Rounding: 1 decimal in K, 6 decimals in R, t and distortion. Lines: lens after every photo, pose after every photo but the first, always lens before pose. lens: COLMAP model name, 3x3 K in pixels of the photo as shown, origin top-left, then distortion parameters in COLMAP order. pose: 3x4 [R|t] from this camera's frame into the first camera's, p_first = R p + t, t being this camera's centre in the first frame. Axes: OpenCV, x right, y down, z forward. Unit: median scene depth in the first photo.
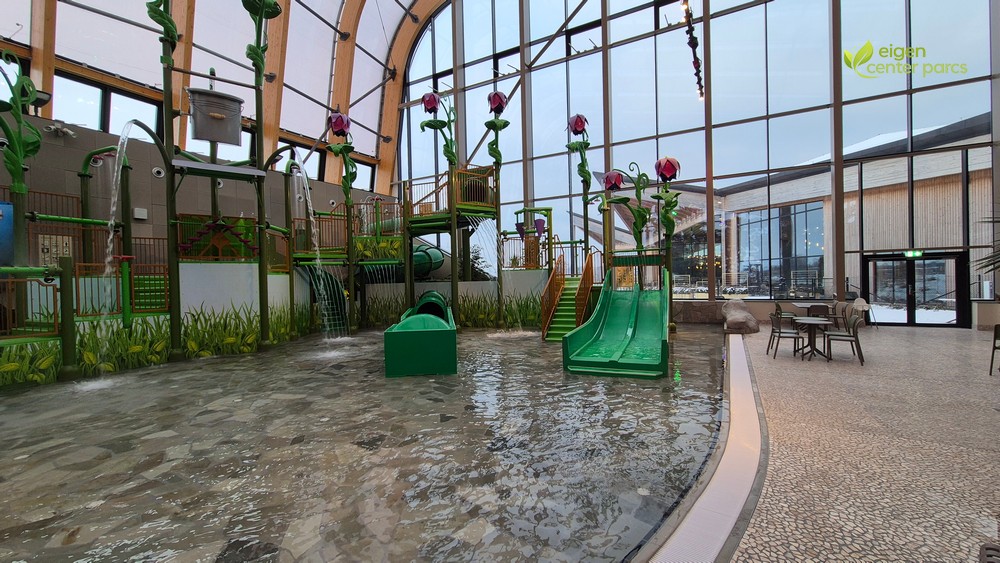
lens RADIAL K [[408.7, 0, 503.0], [0, 408.7, 281.1], [0, 0, 1]] dist [0.002693, -0.000034]
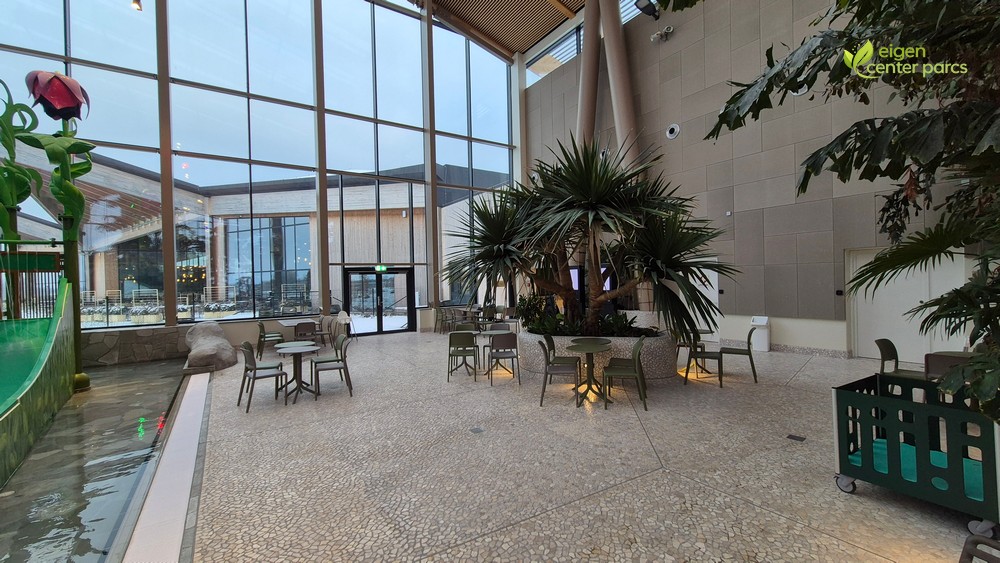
lens RADIAL K [[408.7, 0, 503.0], [0, 408.7, 281.1], [0, 0, 1]] dist [0.002693, -0.000034]
pose [[0.450958, 0.007942, 0.892510, 0.162112], [0.022607, 0.999538, -0.020317, -0.001885], [-0.892259, 0.029339, 0.450570, 0.204086]]
